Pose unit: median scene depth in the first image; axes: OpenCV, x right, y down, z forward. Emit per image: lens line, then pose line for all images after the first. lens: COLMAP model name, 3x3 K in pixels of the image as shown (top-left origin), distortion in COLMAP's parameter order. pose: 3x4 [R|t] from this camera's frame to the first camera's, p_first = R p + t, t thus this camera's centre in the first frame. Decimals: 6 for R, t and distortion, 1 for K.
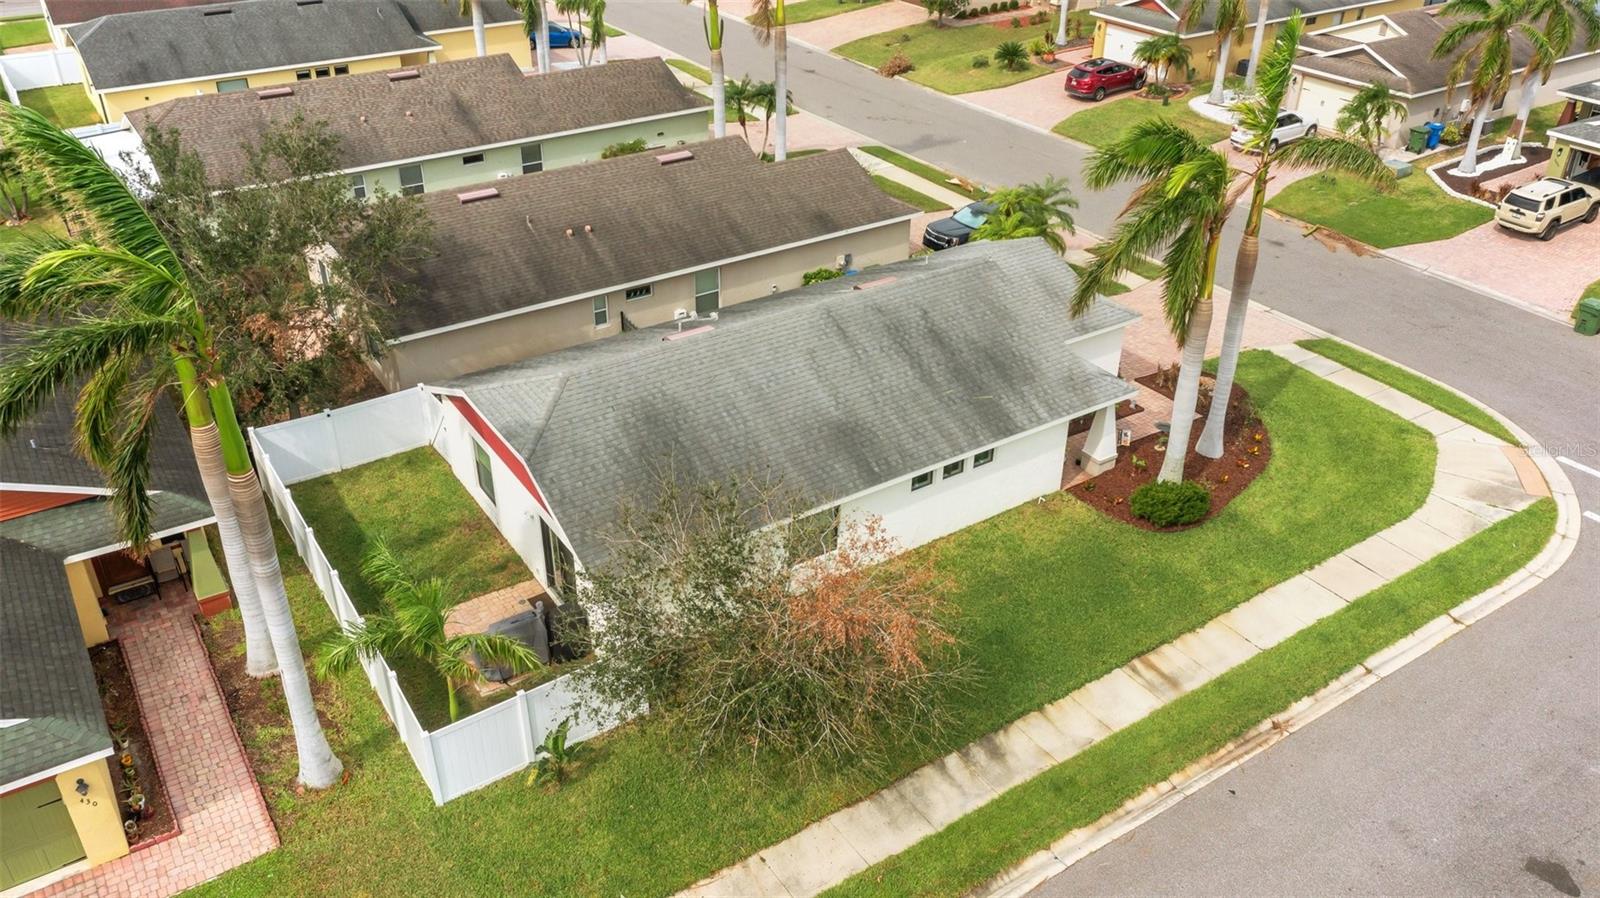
lens RADIAL K [[1269.0, 0, 806.6], [0, 1269.0, 419.1], [0, 0, 1]] dist [-0.005964, -0.004409]
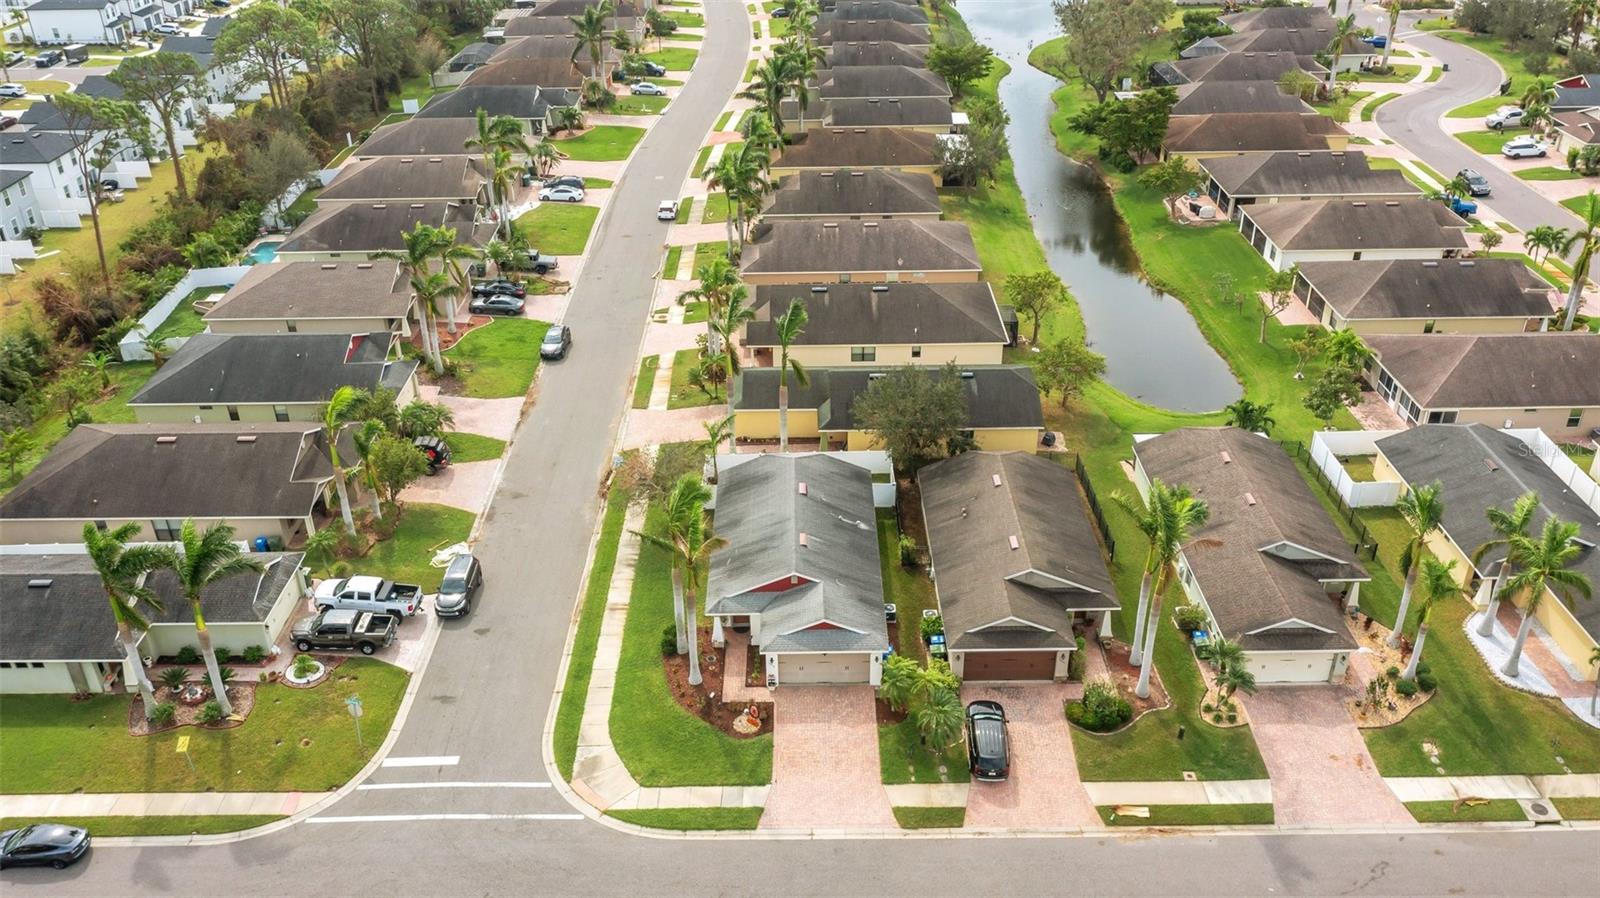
lens RADIAL K [[1269.0, 0, 791.9], [0, 1269.0, 460.3], [0, 0, 1]] dist [-0.005964, -0.004409]
pose [[-0.555092, 0.416409, -0.720053, 1.445614], [-0.404605, 0.621179, 0.671142, -1.506265], [0.726751, 0.663883, -0.176330, 1.166722]]
